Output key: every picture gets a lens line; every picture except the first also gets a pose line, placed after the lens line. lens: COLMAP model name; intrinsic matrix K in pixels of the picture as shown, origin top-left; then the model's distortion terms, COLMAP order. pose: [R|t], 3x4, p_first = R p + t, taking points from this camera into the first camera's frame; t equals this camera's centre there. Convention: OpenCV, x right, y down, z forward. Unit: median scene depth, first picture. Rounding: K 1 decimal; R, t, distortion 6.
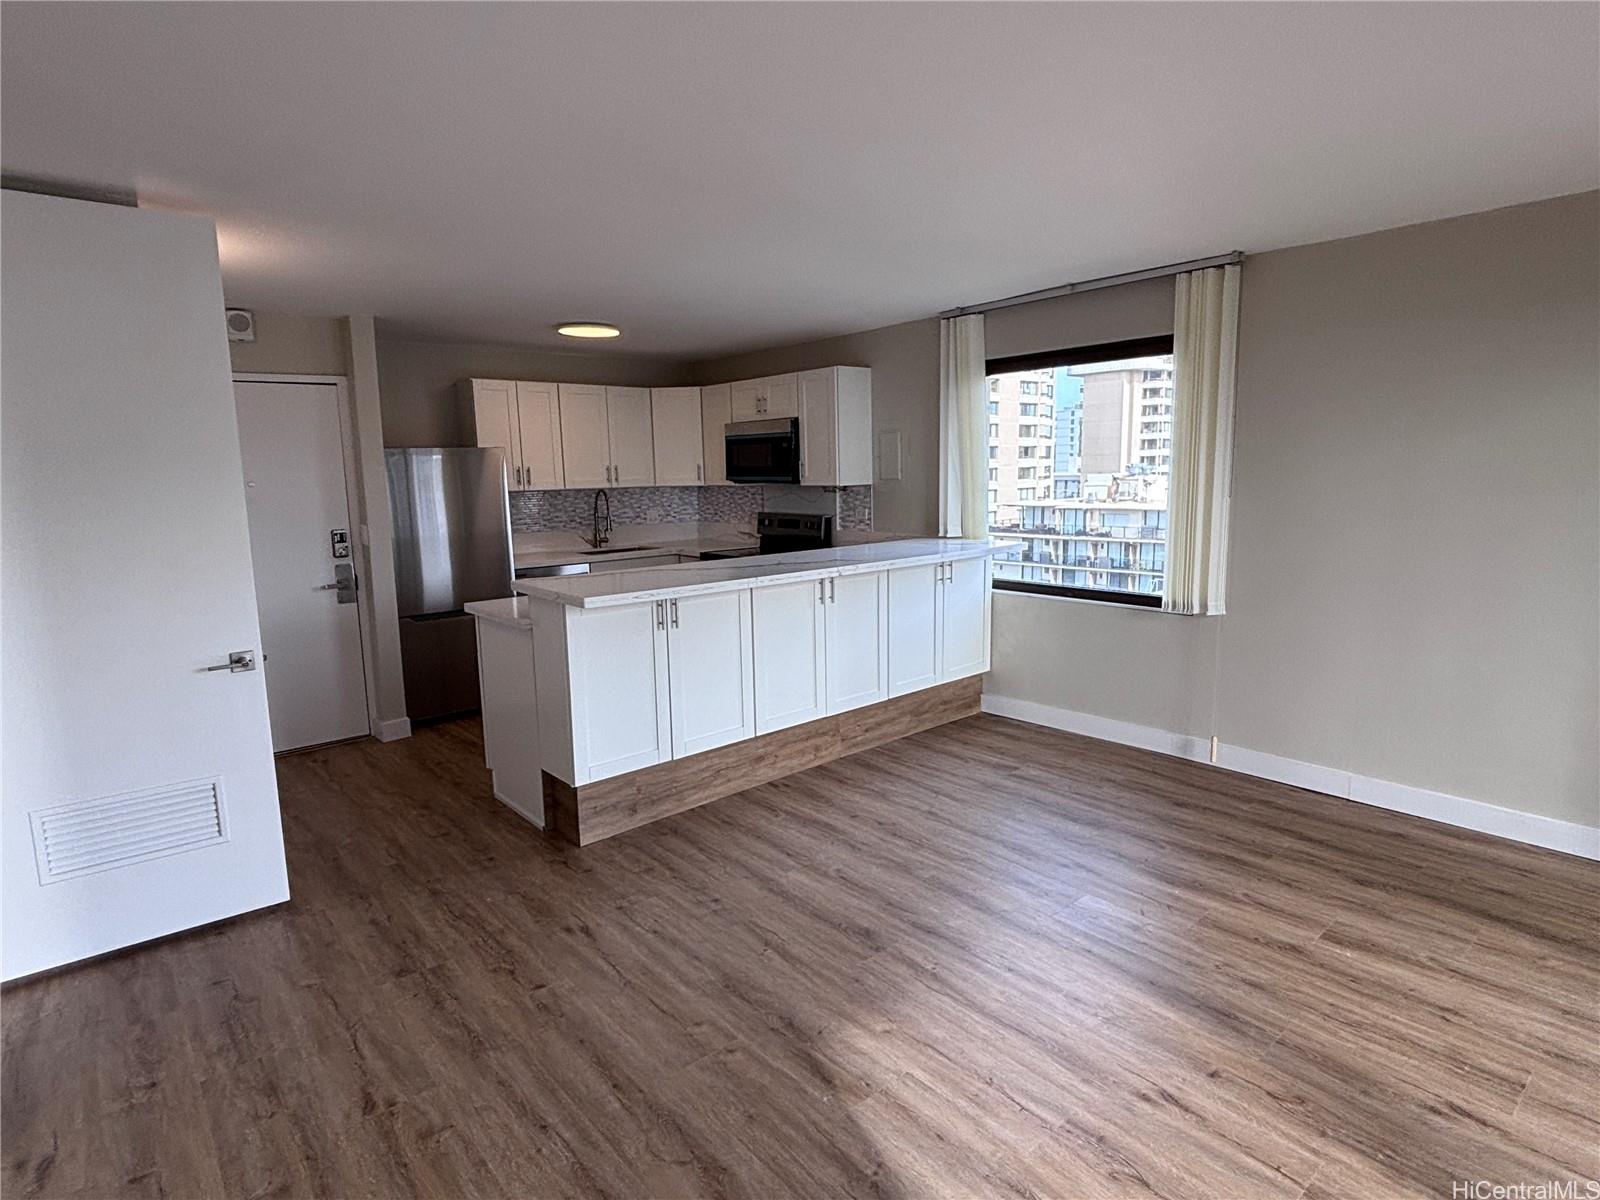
lens RADIAL K [[878.7, 0, 792.8], [0, 878.7, 602.8], [0, 0, 1]] dist [0.003463, 0.002000]
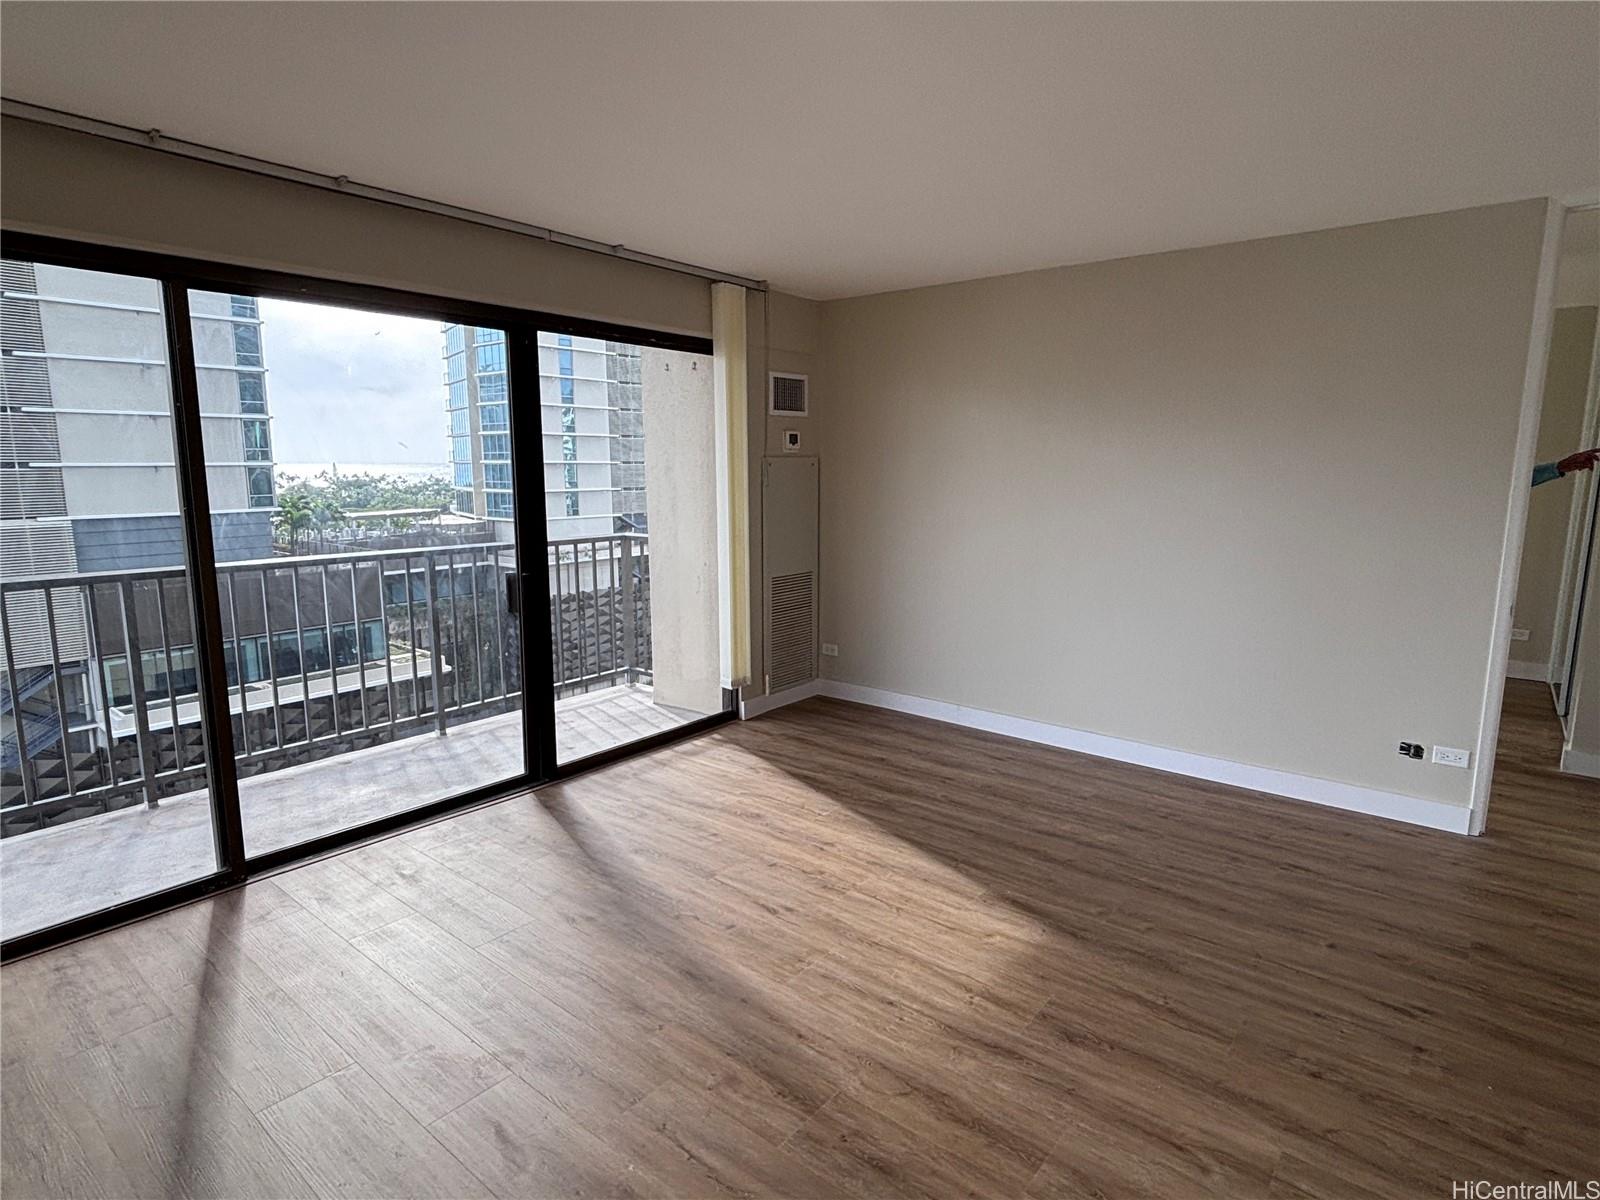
lens RADIAL K [[878.7, 0, 789.1], [0, 878.7, 595.8], [0, 0, 1]] dist [0.003463, 0.002000]
pose [[-0.985071, 0.046749, -0.165682, 0.662742], [-0.007107, 0.950557, 0.310468, -0.363704], [0.172004, 0.307011, -0.936034, 2.342785]]
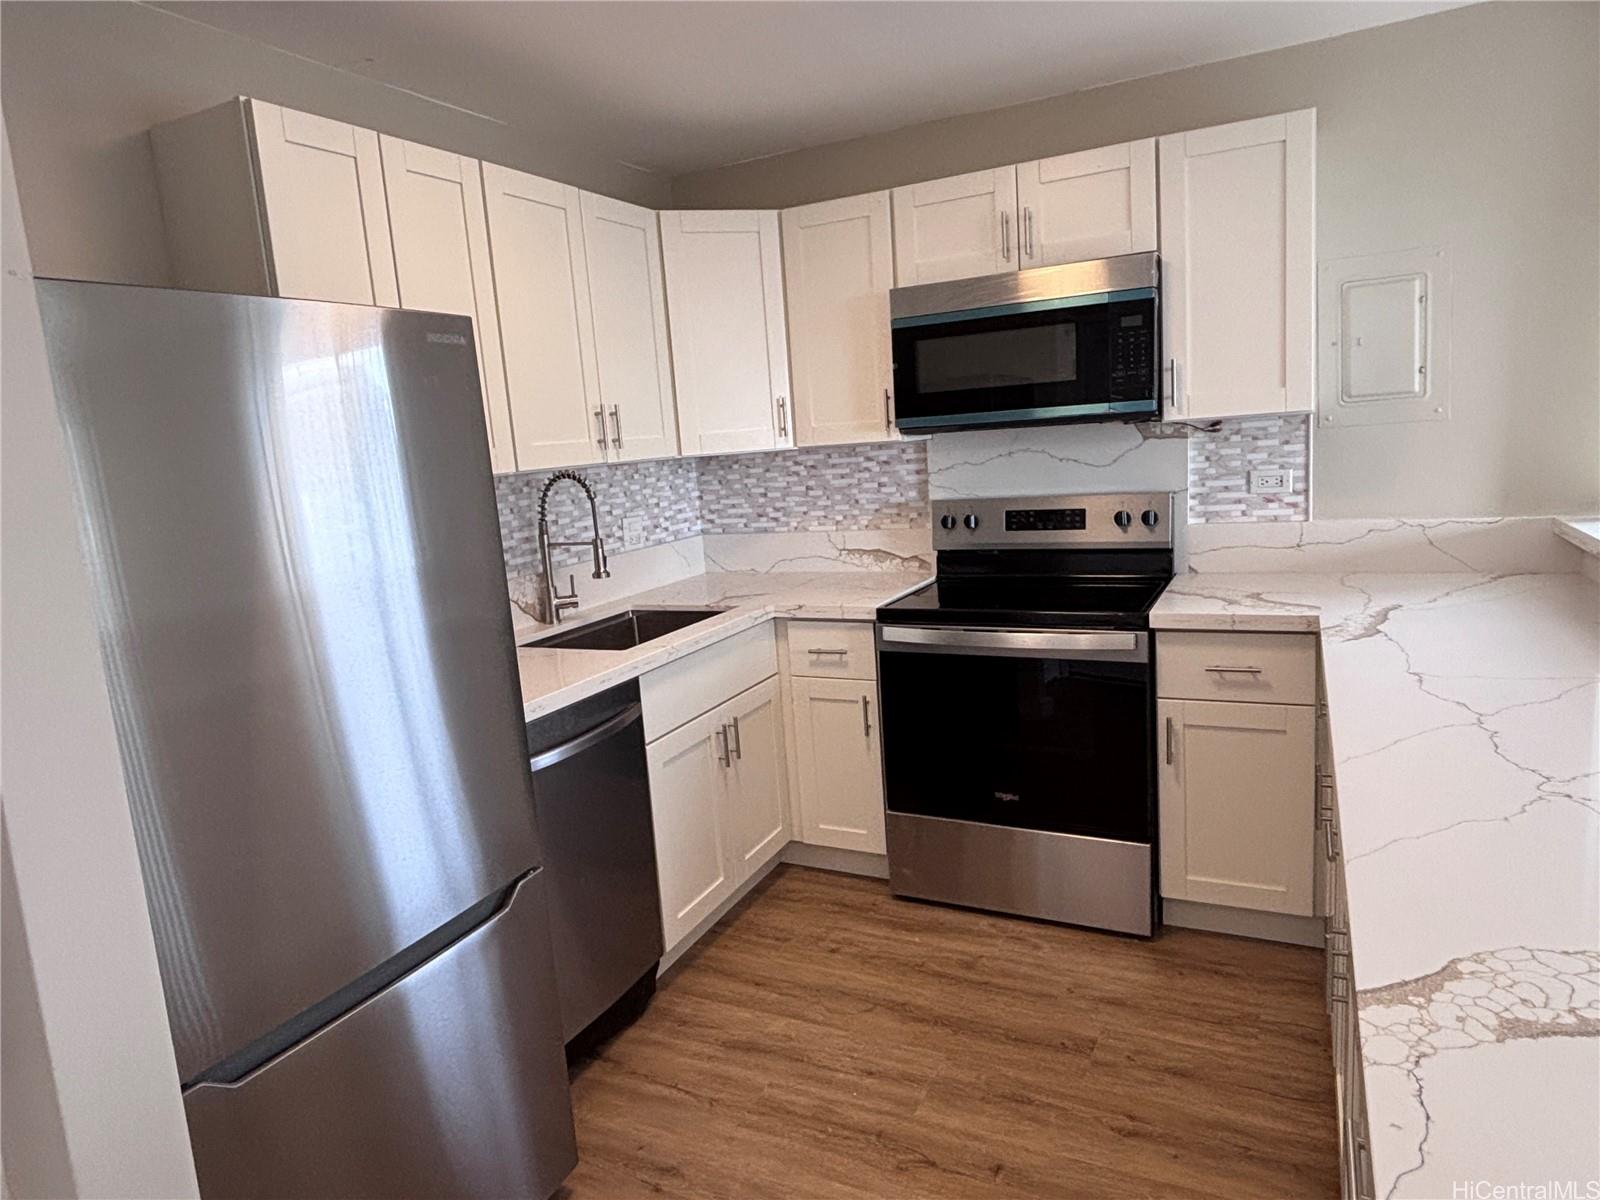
lens RADIAL K [[977.8, 0, 807.5], [0, 977.8, 592.6], [0, 0, 1]] dist [0.018472, -0.023054]
pose [[0.906335, -0.112660, 0.407265, -0.149580], [0.116474, 0.993073, 0.015504, -0.036112], [-0.406191, 0.033384, 0.913178, 0.289629]]
